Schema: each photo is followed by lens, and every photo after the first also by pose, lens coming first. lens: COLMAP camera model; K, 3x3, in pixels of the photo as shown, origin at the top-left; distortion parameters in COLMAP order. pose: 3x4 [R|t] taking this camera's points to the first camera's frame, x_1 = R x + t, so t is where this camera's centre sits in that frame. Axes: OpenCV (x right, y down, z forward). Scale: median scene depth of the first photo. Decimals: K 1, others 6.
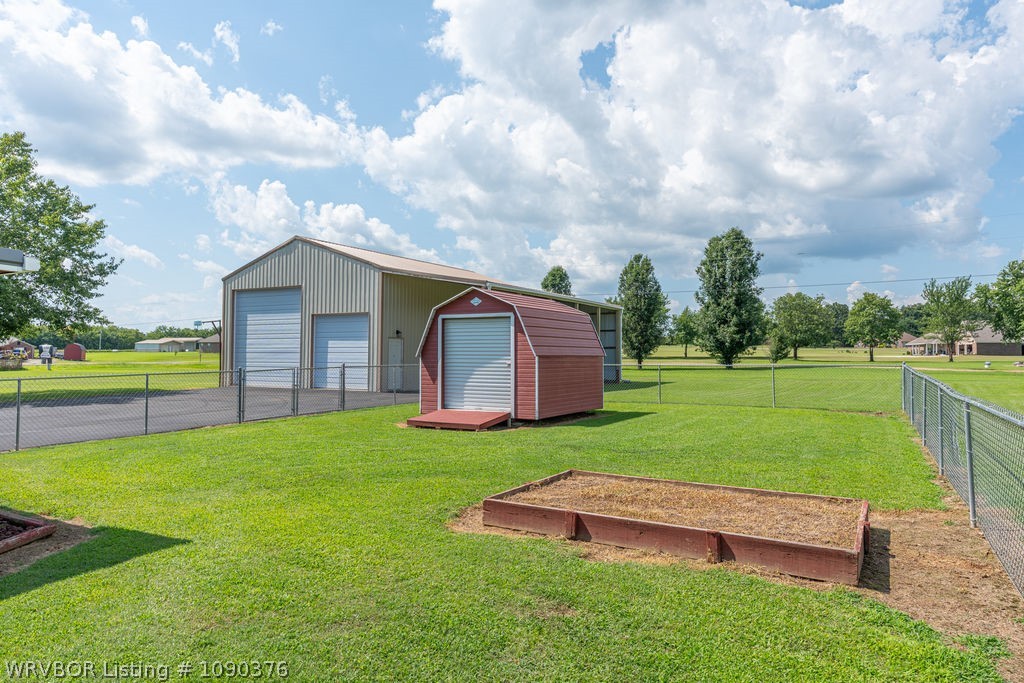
lens RADIAL K [[692.3, 0, 512.0], [0, 692.3, 341.5], [0, 0, 1]] dist [0.005755, 0.000769]
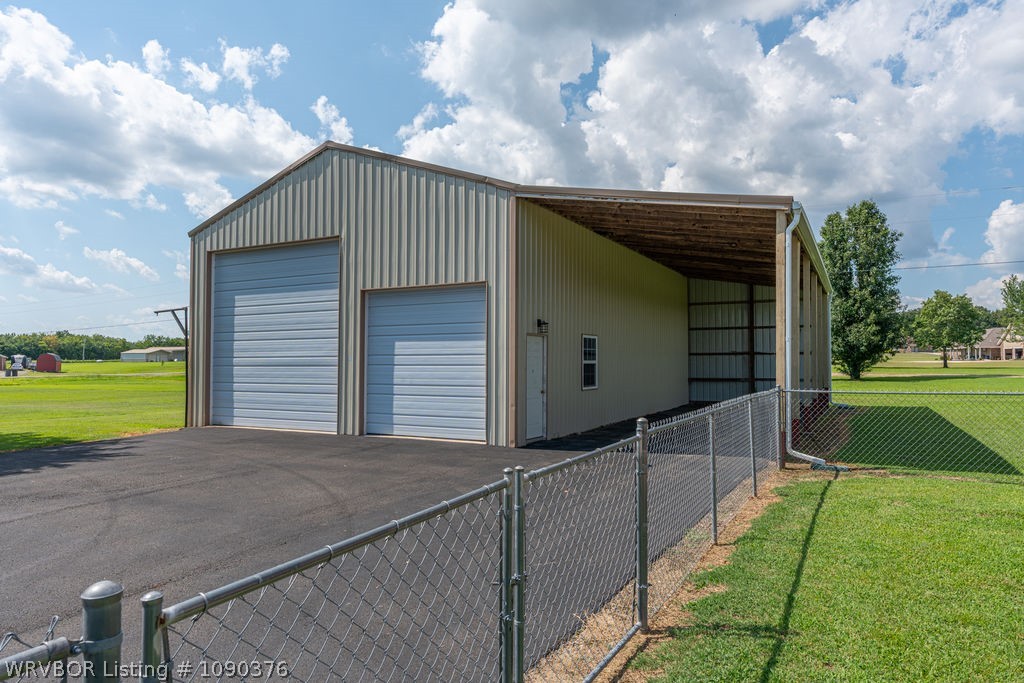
lens RADIAL K [[656.1, 0, 512.0], [0, 656.1, 341.5], [0, 0, 1]] dist [0.024416, 0.000911]
pose [[0.999646, -0.005717, 0.025965, -0.176576], [0.006027, 0.999912, -0.011843, 0.004835], [-0.025895, 0.011995, 0.999593, 0.472982]]
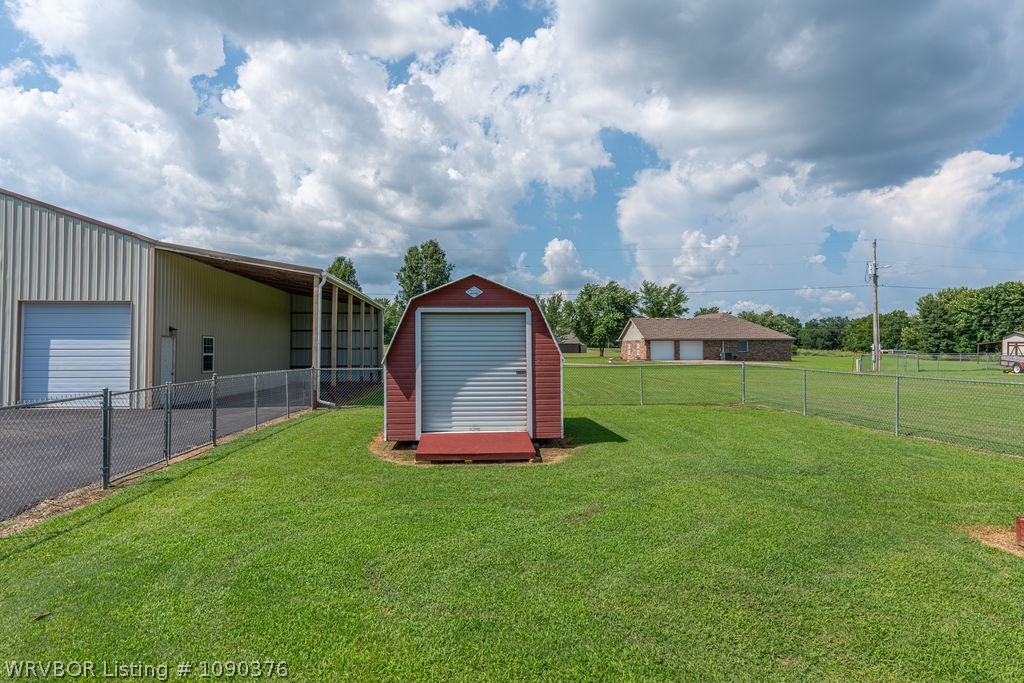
lens RADIAL K [[609.5, 0, 512.0], [0, 609.5, 341.5], [0, 0, 1]] dist [-0.003593, 0.001764]
pose [[0.832960, 0.005118, 0.553310, -0.199989], [-0.005461, 0.999985, -0.001029, -0.000769], [-0.553307, -0.002165, 0.832975, 0.205025]]
